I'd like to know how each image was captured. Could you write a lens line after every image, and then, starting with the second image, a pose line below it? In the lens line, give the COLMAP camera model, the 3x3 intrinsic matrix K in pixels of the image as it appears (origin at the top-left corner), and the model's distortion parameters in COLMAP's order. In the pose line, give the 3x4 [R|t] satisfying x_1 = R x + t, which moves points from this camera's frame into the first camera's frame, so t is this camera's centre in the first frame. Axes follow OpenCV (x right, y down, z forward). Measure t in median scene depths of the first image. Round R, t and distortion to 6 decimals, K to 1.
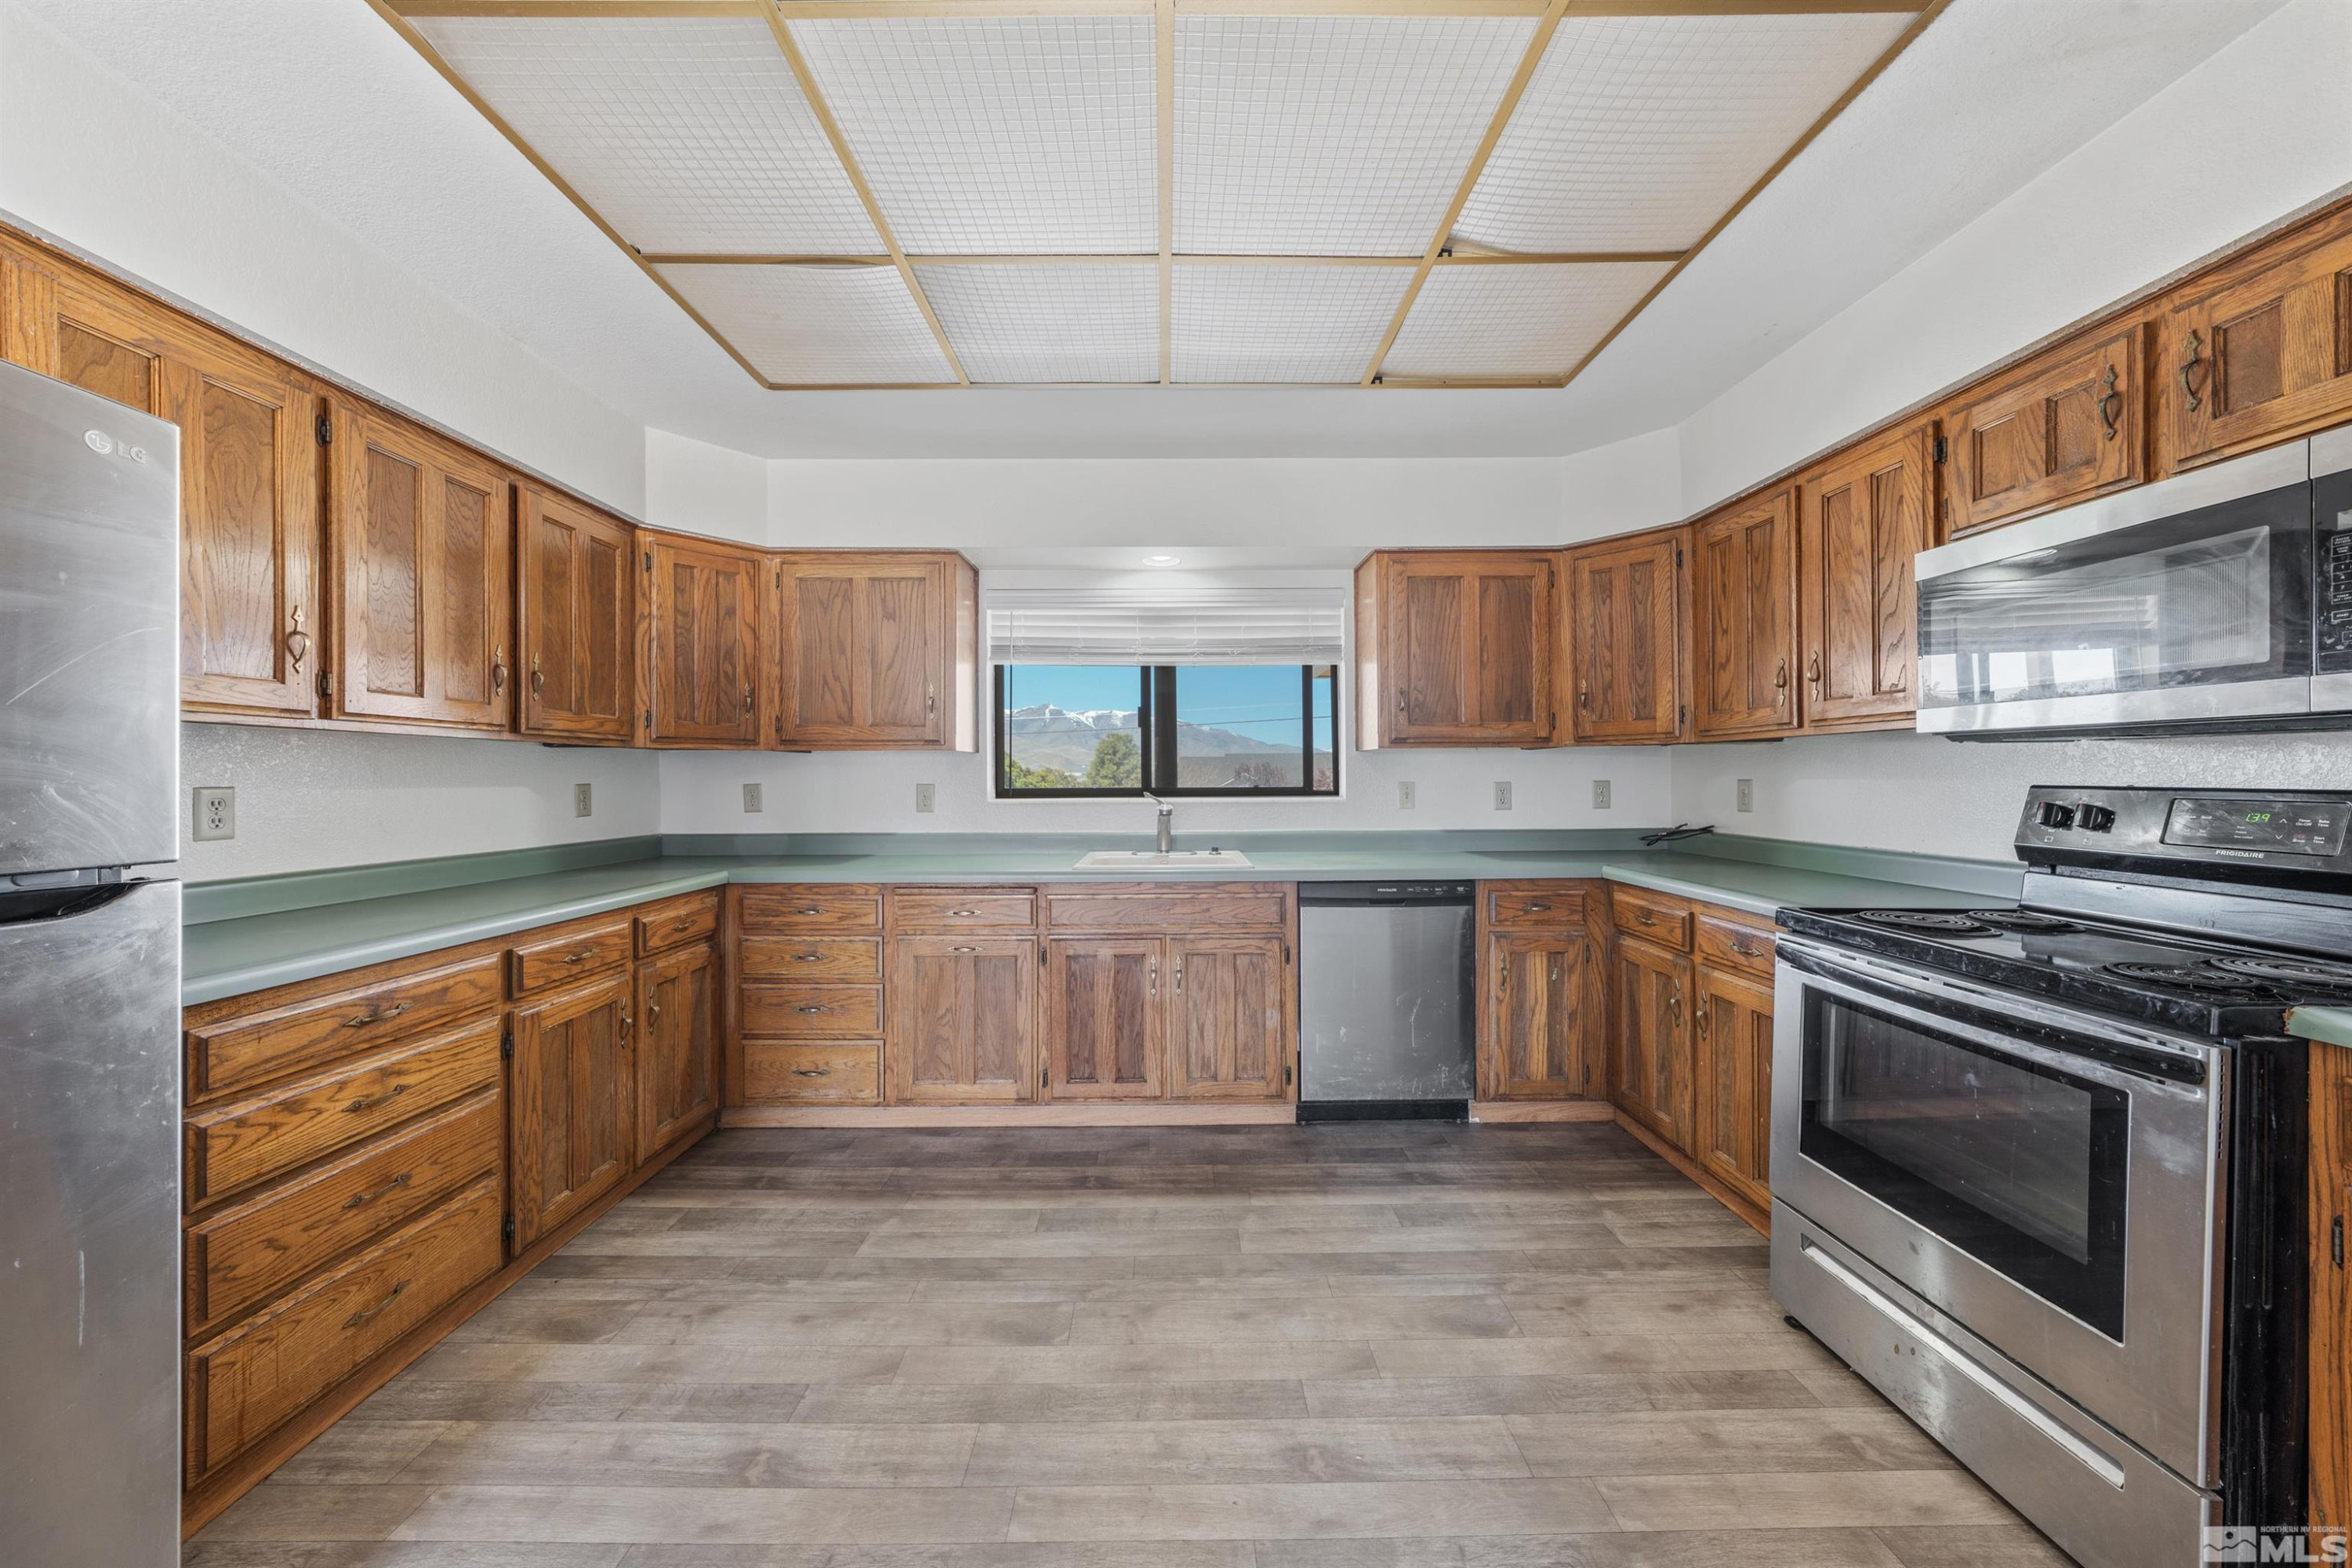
lens RADIAL K [[800.9, 0, 1172.9], [0, 800.9, 779.8], [0, 0, 1]] dist [-0.002067, -0.000164]
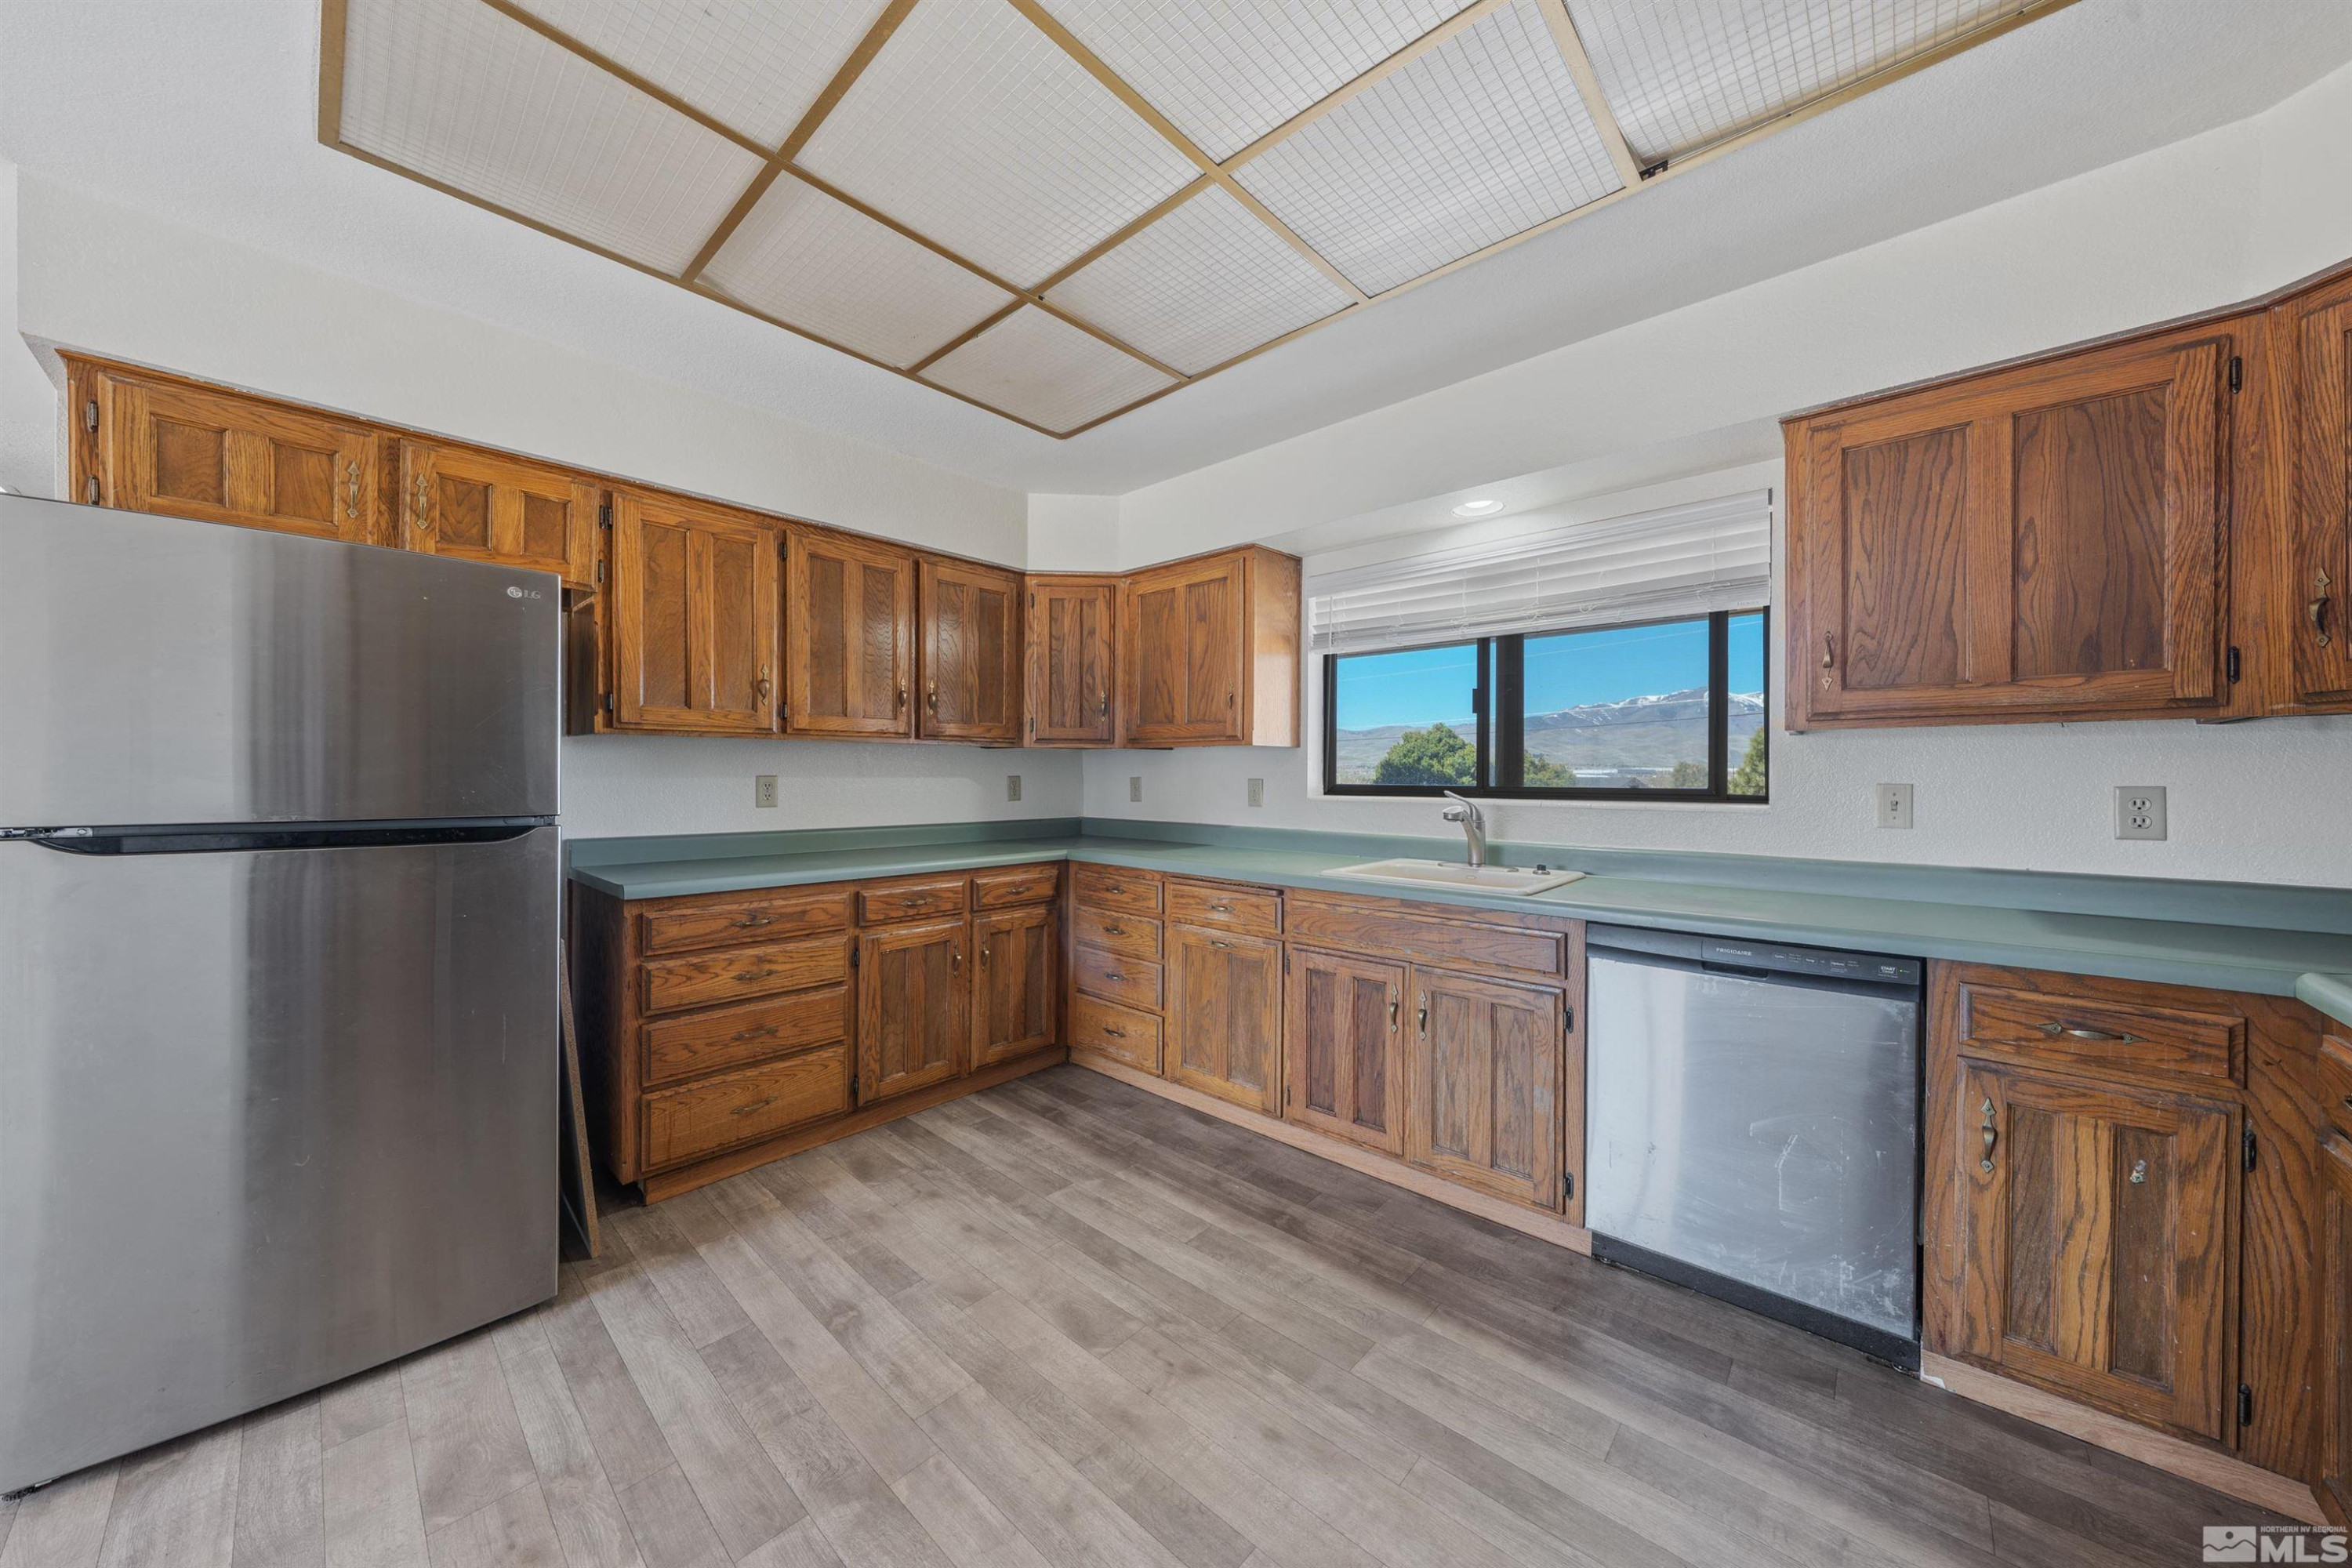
lens RADIAL K [[800.9, 0, 1172.9], [0, 800.9, 779.8], [0, 0, 1]] dist [-0.002067, -0.000164]
pose [[0.733998, 0.011691, -0.679051, 0.371810], [-0.007536, 0.999930, 0.009070, -0.002420], [0.679110, -0.001540, 0.734035, 0.224978]]
